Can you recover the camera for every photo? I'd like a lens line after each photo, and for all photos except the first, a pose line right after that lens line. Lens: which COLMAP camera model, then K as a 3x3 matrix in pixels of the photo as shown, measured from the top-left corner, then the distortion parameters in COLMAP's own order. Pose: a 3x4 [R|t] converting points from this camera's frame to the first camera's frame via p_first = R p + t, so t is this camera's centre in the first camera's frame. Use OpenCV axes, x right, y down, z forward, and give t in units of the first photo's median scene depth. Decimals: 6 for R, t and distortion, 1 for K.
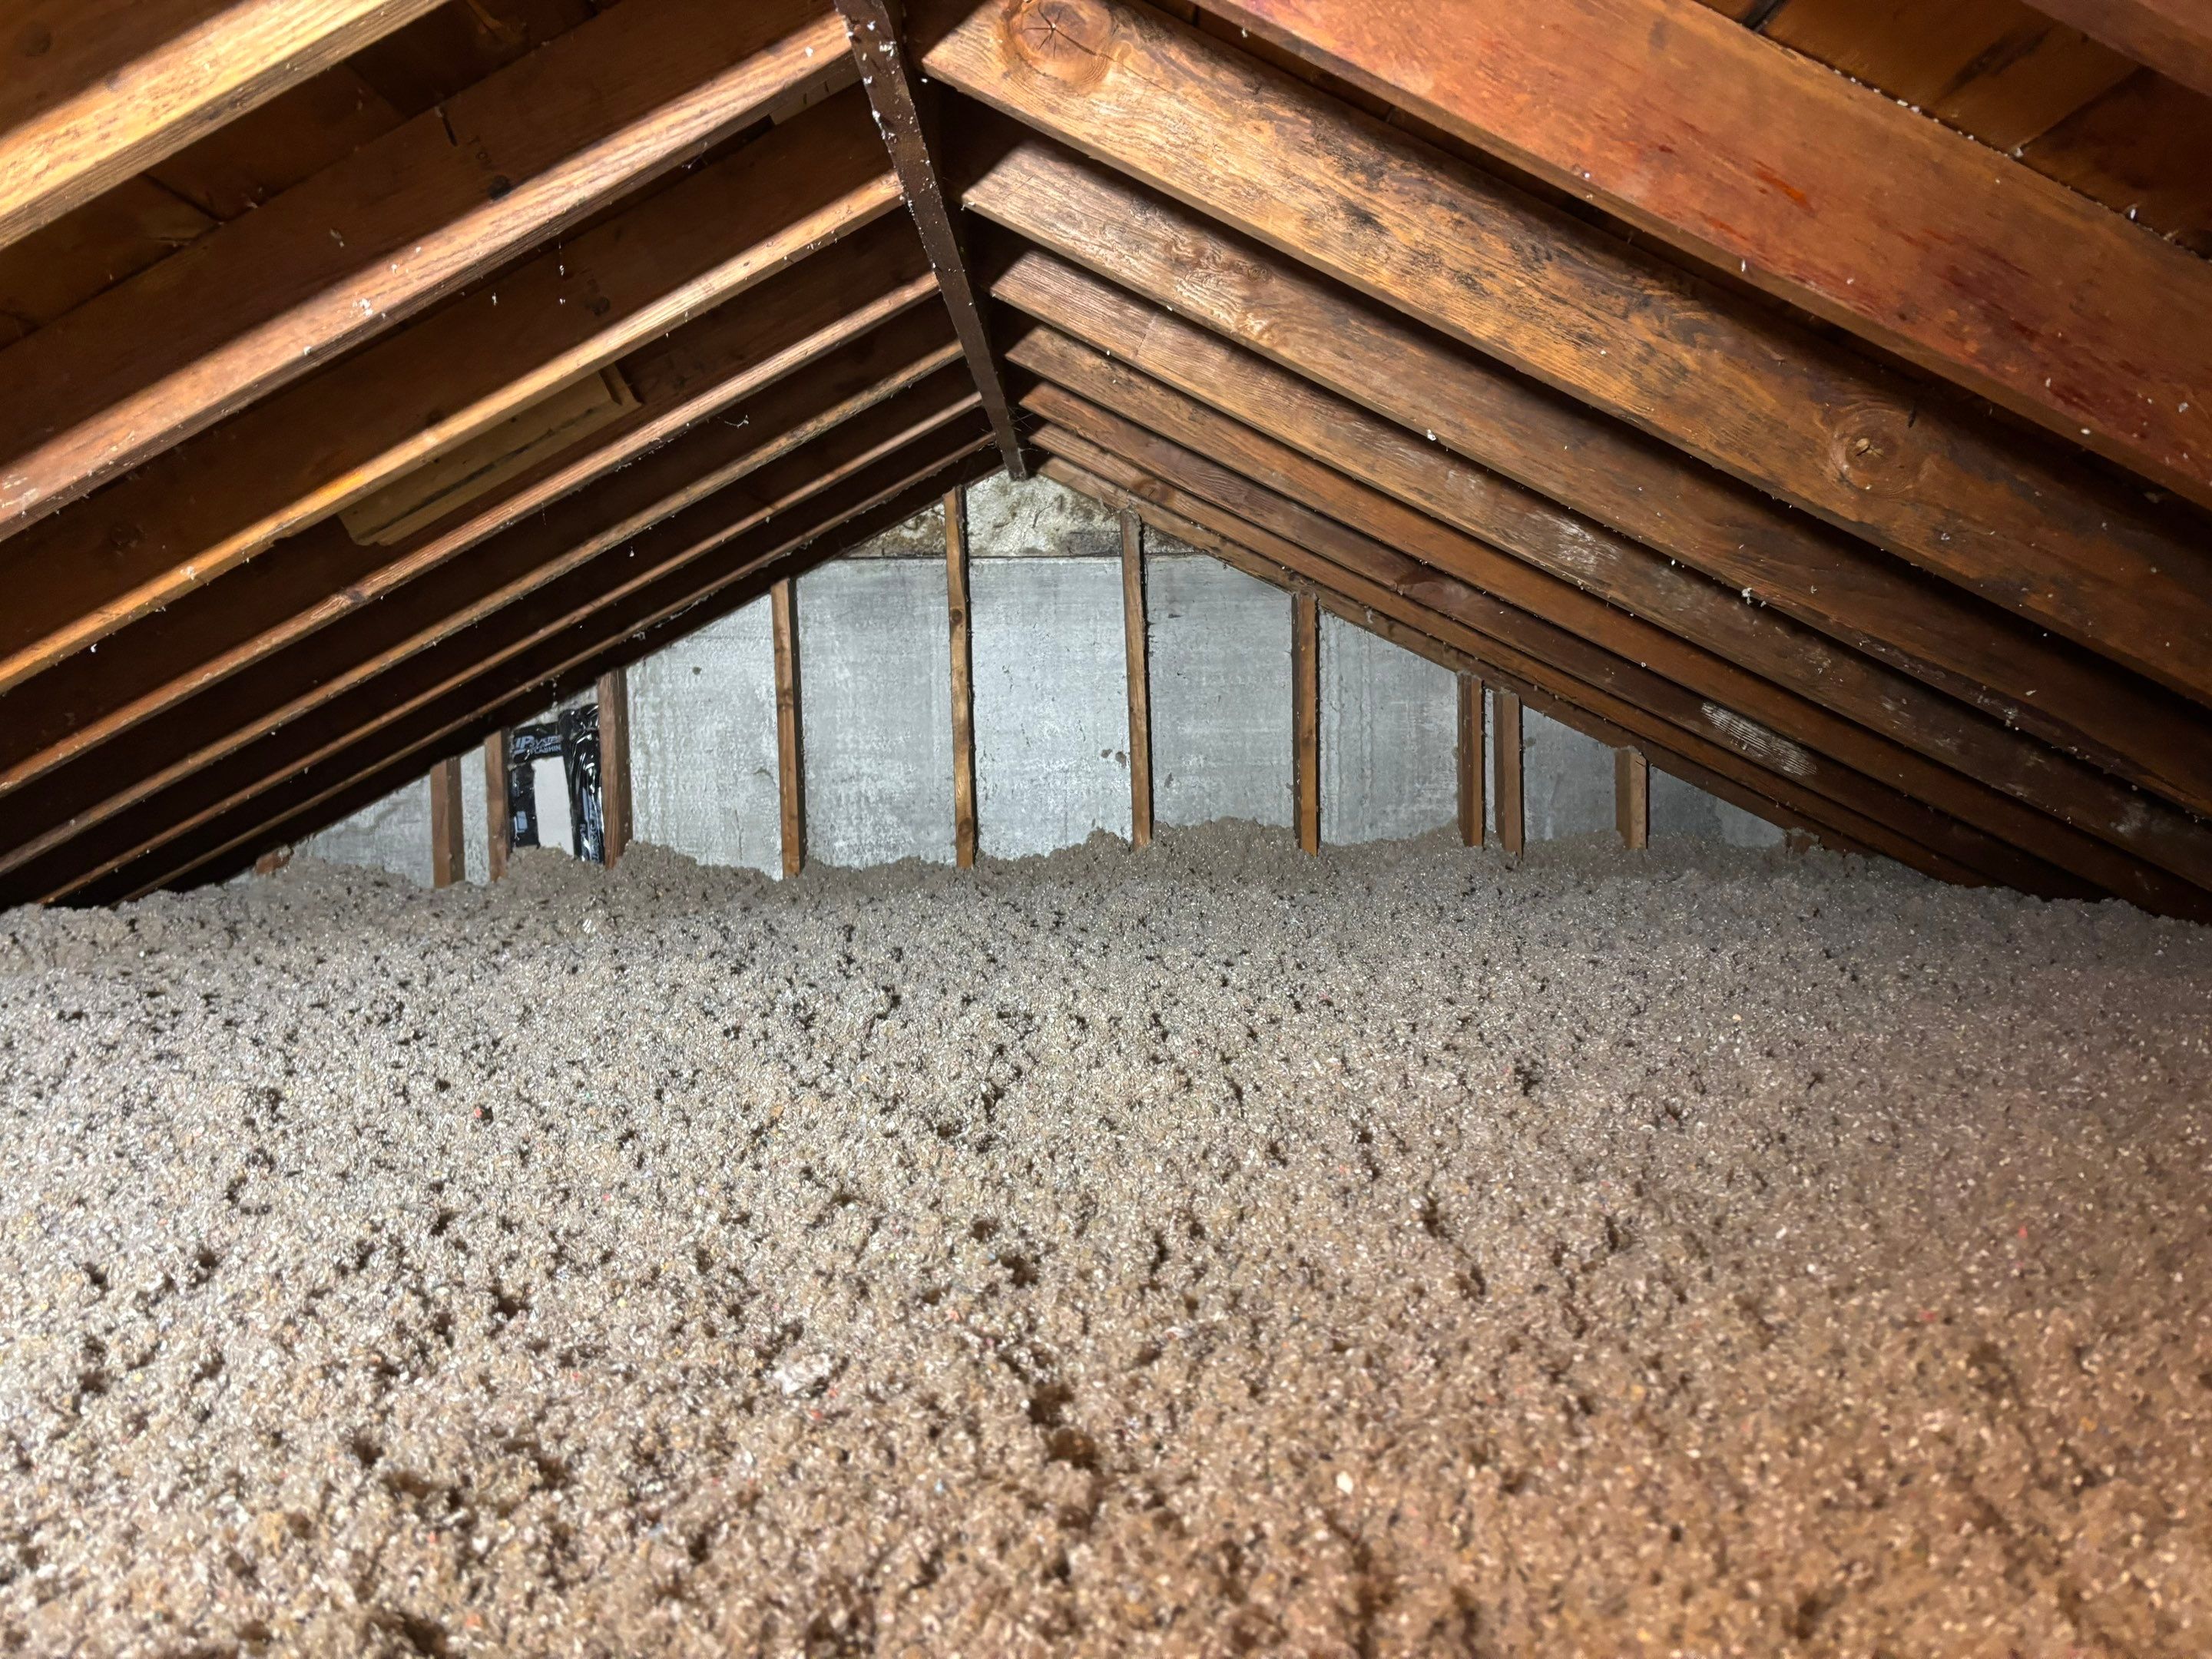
lens RADIAL K [[1592.3, 0, 1146.5], [0, 1592.3, 829.0], [0, 0, 1]] dist [-0.003890, 0.000813]
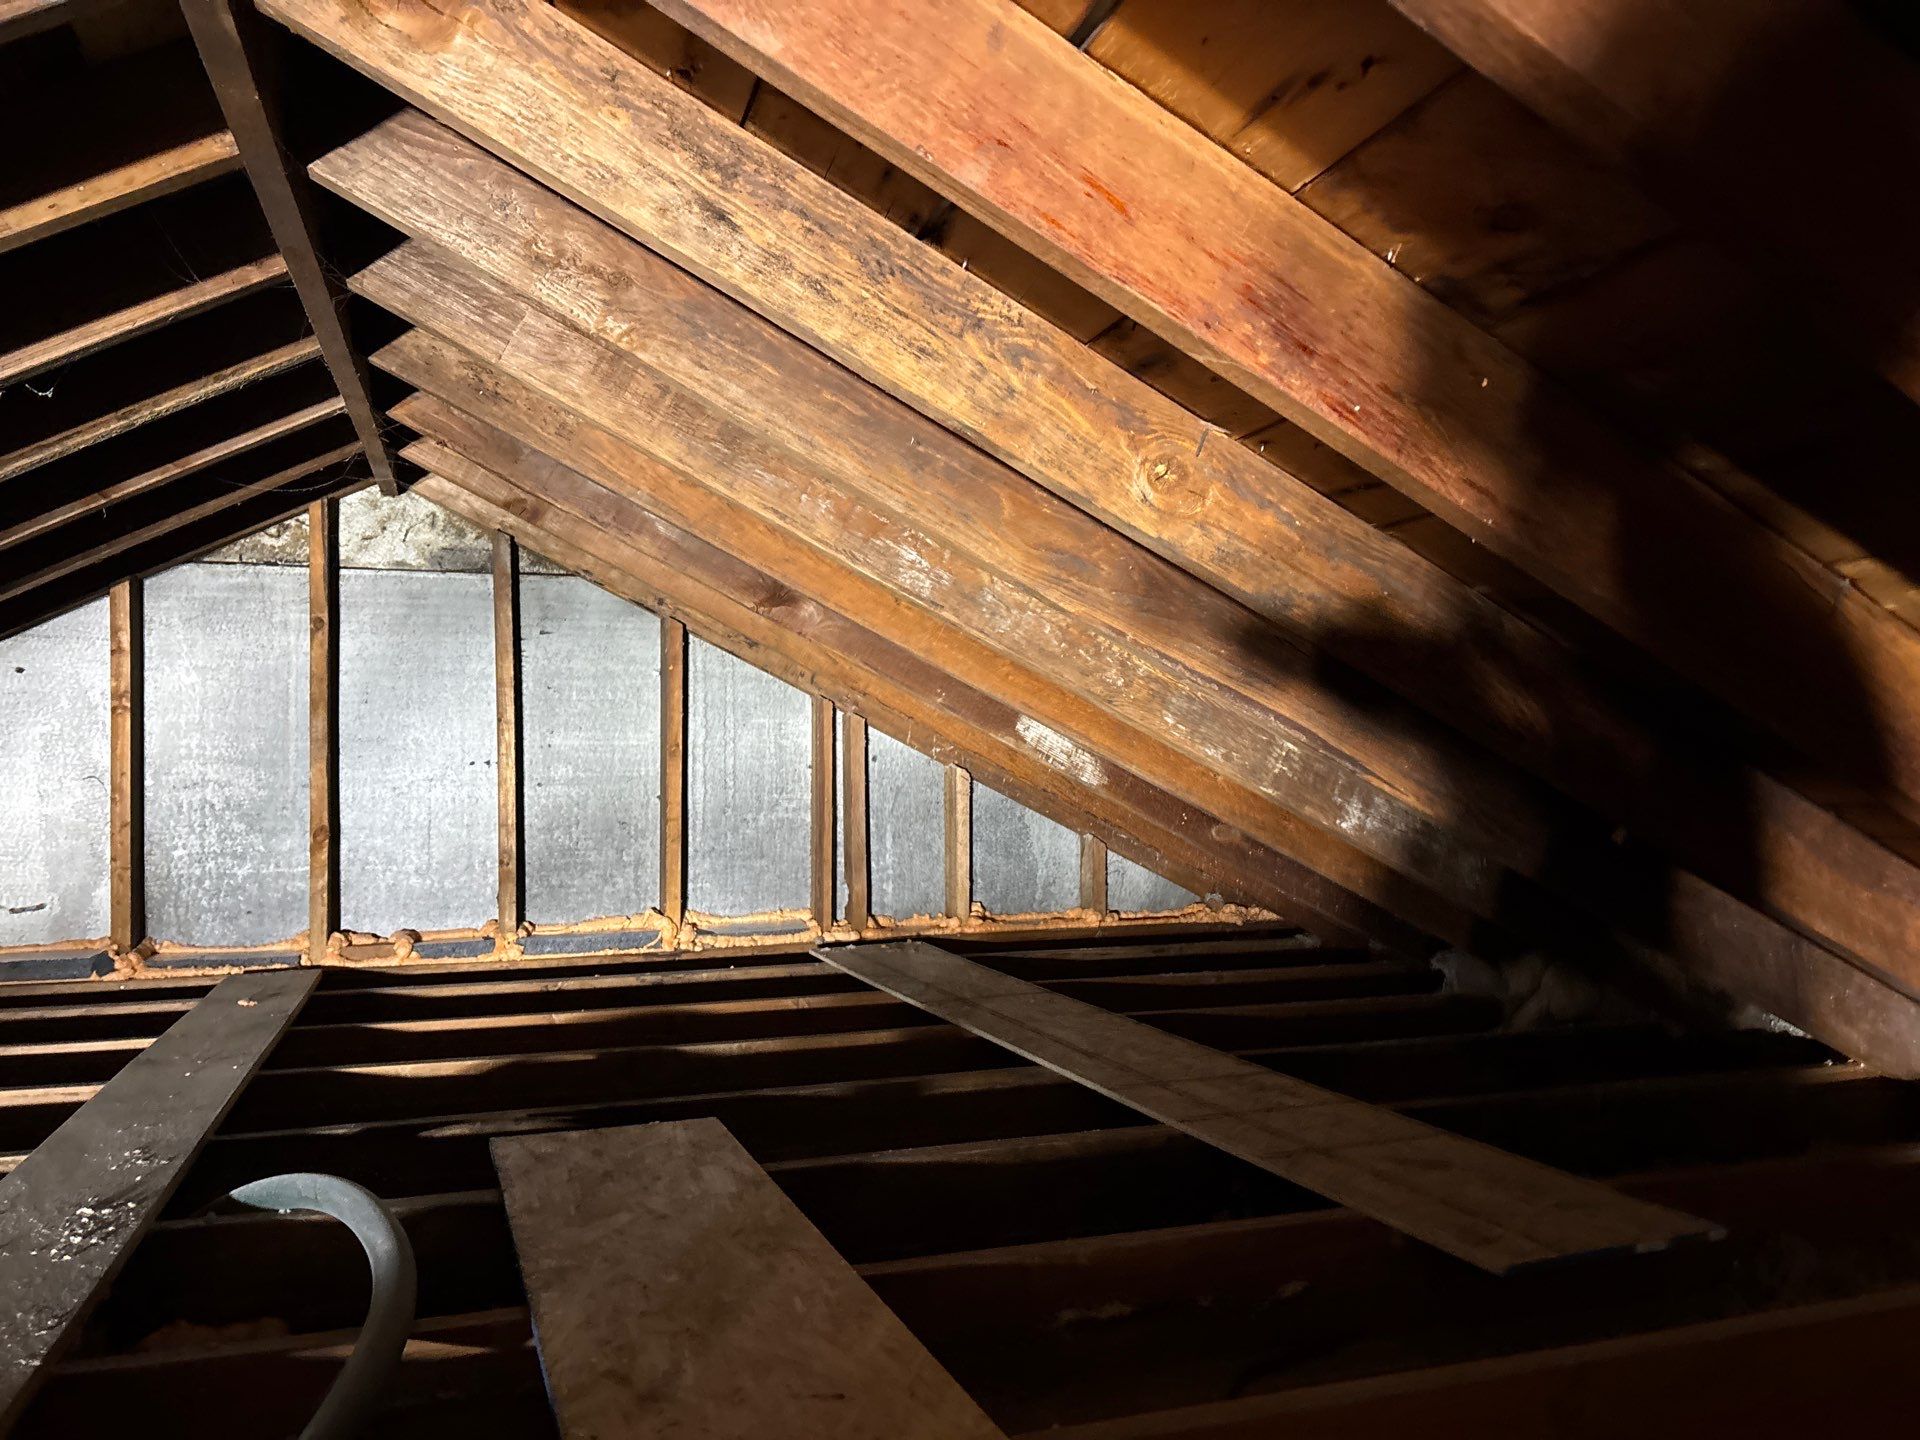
lens RADIAL K [[1382.1, 0, 995.1], [0, 1382.1, 719.5], [0, 0, 1]] dist [-0.003890, 0.000813]
pose [[0.947607, 0.022201, 0.318666, 0.027462], [0.006723, 0.995975, -0.089379, 0.023070], [-0.319368, 0.086838, 0.943644, 0.120544]]
